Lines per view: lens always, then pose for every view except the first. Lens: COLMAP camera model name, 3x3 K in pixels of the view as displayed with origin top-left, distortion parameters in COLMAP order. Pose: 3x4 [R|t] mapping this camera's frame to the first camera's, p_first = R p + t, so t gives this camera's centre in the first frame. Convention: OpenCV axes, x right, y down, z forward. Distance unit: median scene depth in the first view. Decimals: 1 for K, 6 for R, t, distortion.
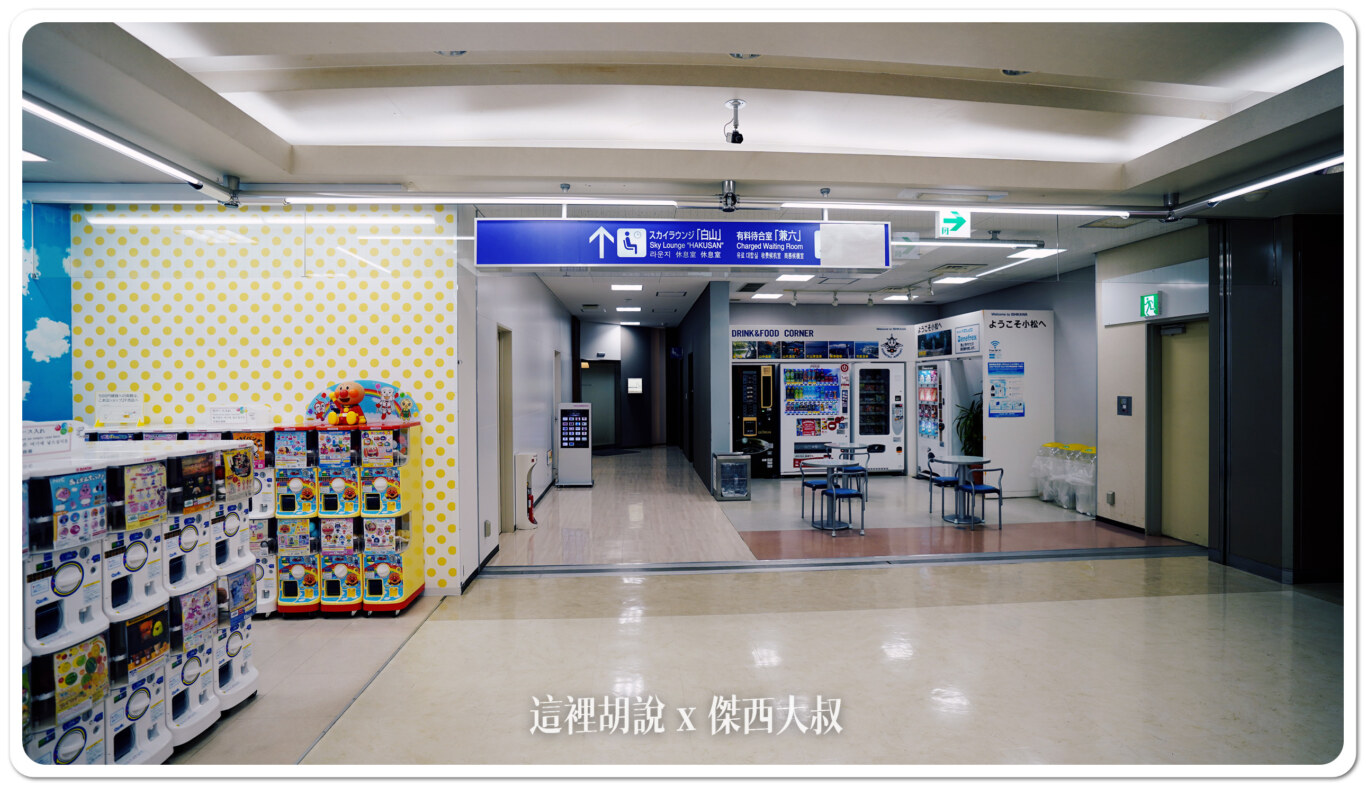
lens RADIAL K [[666.4, 0, 683.0], [0, 666.4, 393.5], [0, 0, 1]] dist [-0.018131, -0.000172]
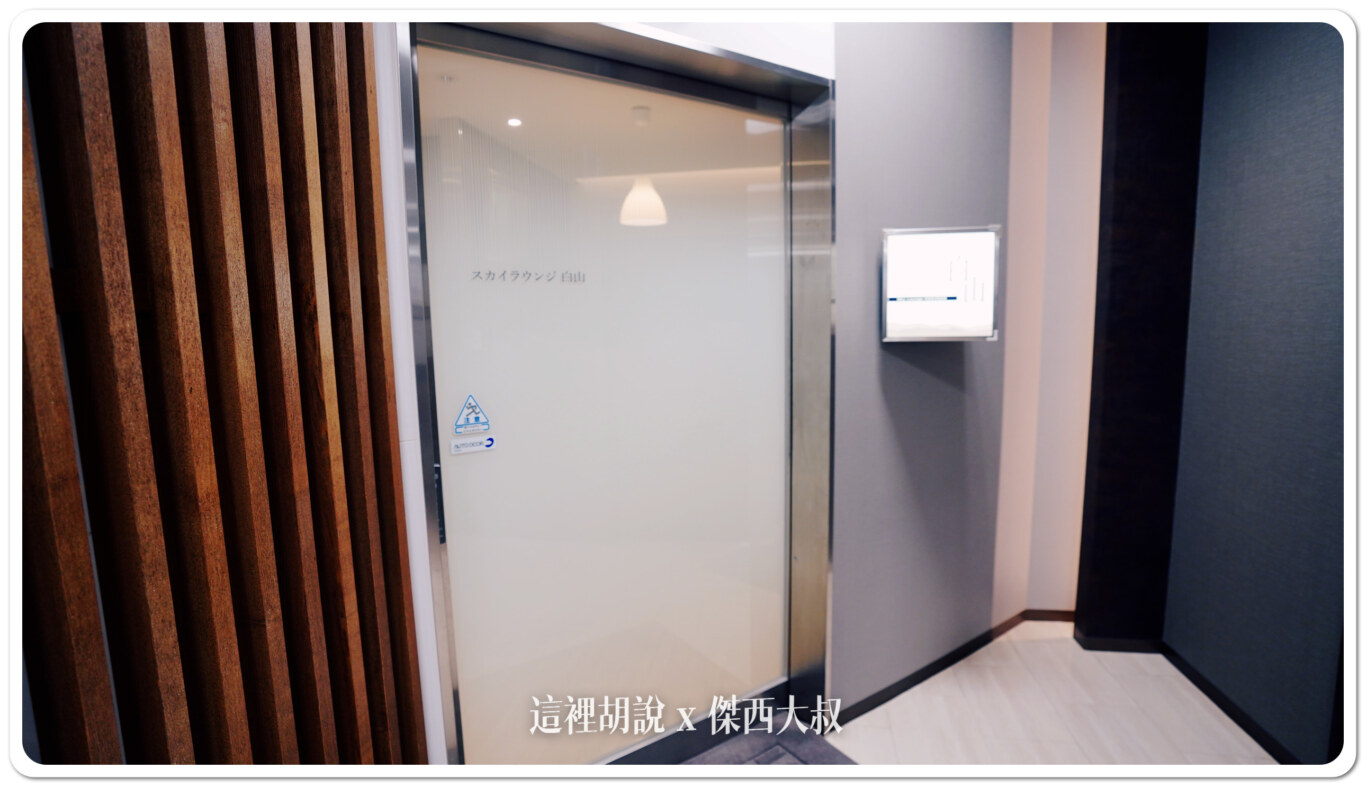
lens RADIAL K [[666.4, 0, 683.0], [0, 666.4, 393.5], [0, 0, 1]] dist [-0.018131, -0.000172]
pose [[0.965047, 0.013568, -0.261724, -0.118754], [0.010126, 0.995983, 0.088972, -0.003338], [0.261880, -0.088513, 0.961033, 1.164016]]
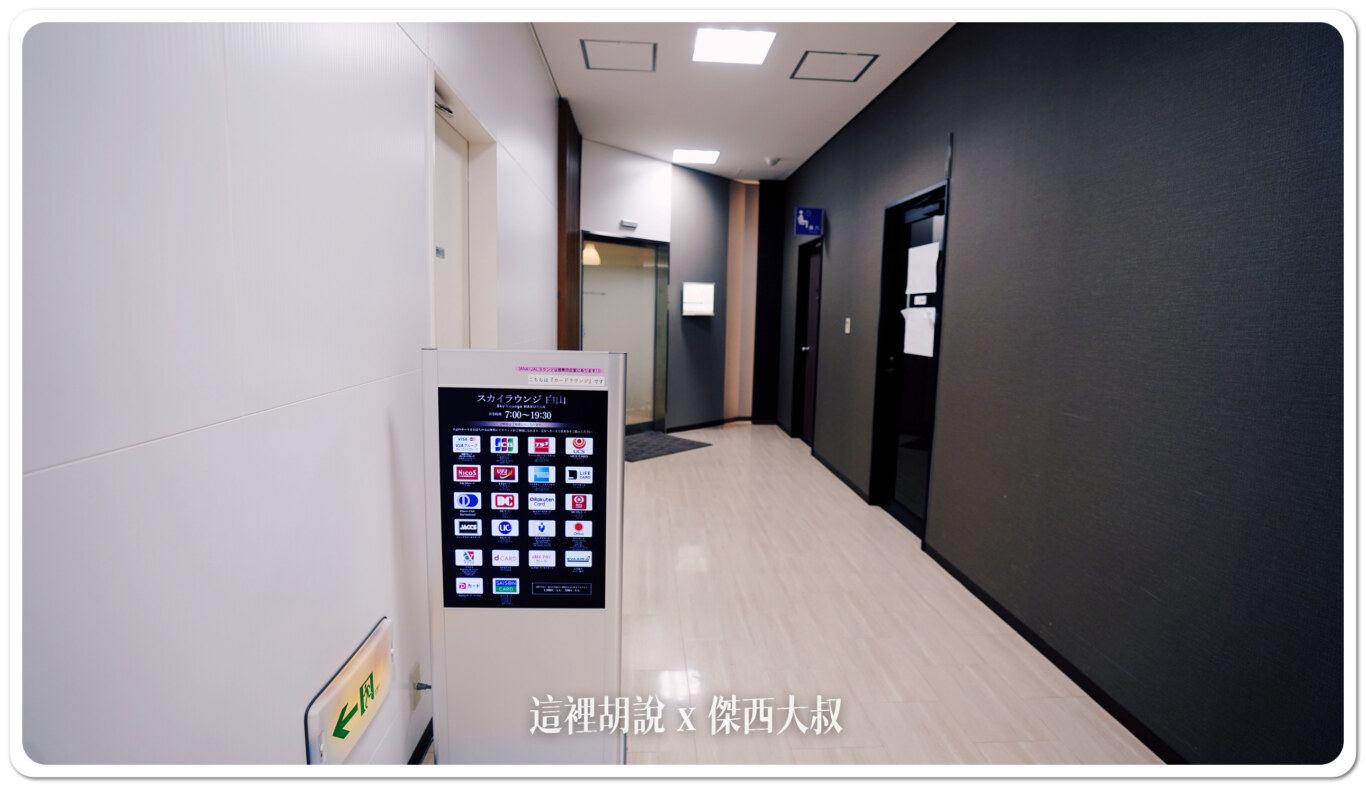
lens RADIAL K [[666.4, 0, 683.0], [0, 666.4, 393.5], [0, 0, 1]] dist [-0.018131, -0.000172]
pose [[0.999552, 0.028385, -0.009470, -0.105441], [-0.027193, 0.993735, 0.108400, 0.004813], [0.012488, -0.108094, 0.994062, 0.728198]]
